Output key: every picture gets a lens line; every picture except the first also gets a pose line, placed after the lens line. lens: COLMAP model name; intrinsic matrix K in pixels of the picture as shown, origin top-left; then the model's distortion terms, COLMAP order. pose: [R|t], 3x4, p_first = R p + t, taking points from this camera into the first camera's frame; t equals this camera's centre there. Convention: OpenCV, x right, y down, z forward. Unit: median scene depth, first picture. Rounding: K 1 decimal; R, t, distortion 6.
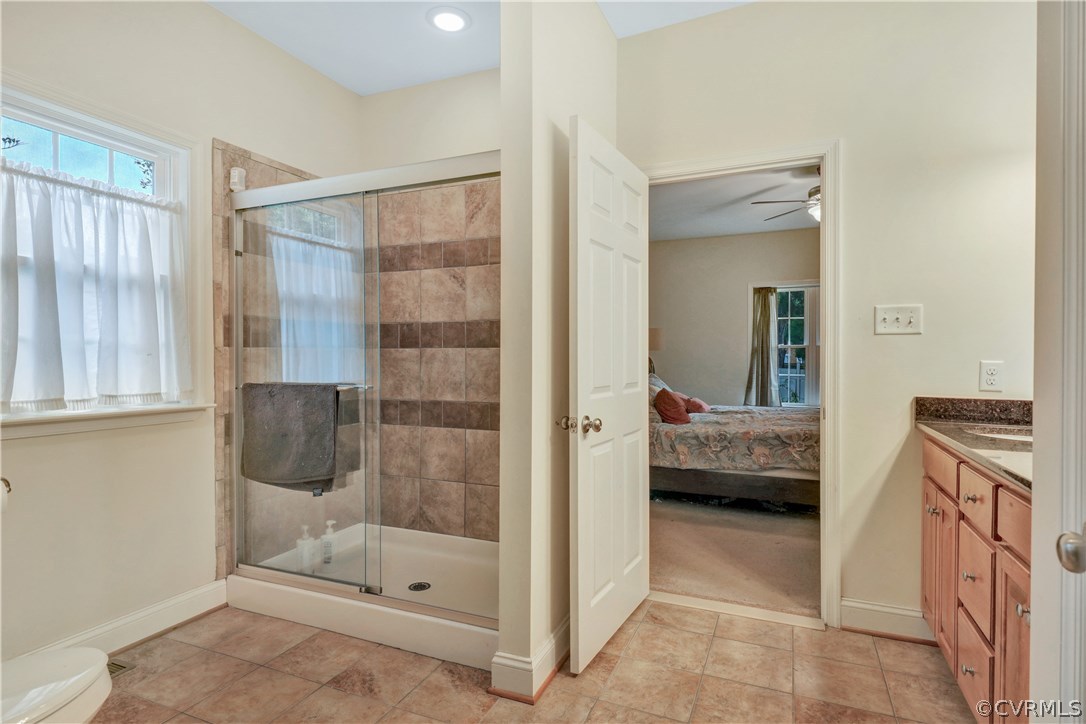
lens RADIAL K [[563.5, 0, 538.3], [0, 563.5, 359.5], [0, 0, 1]] dist [0.004056, 0.000125]
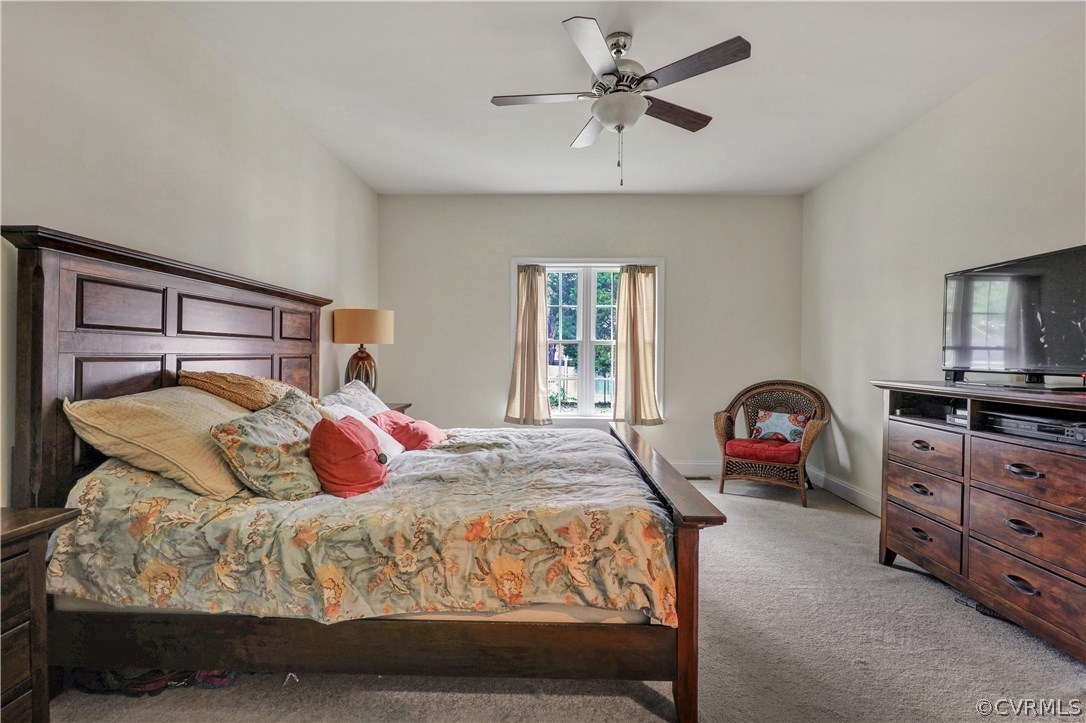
lens RADIAL K [[519.9, 0, 542.5], [0, 519.9, 358.3], [0, 0, 1]] dist [0.000663, 0.000043]
pose [[0.925527, 0.002786, 0.378673, 0.251847], [-0.004215, 0.999987, 0.002945, -0.002122], [-0.378659, -0.004322, 0.925526, 0.577424]]
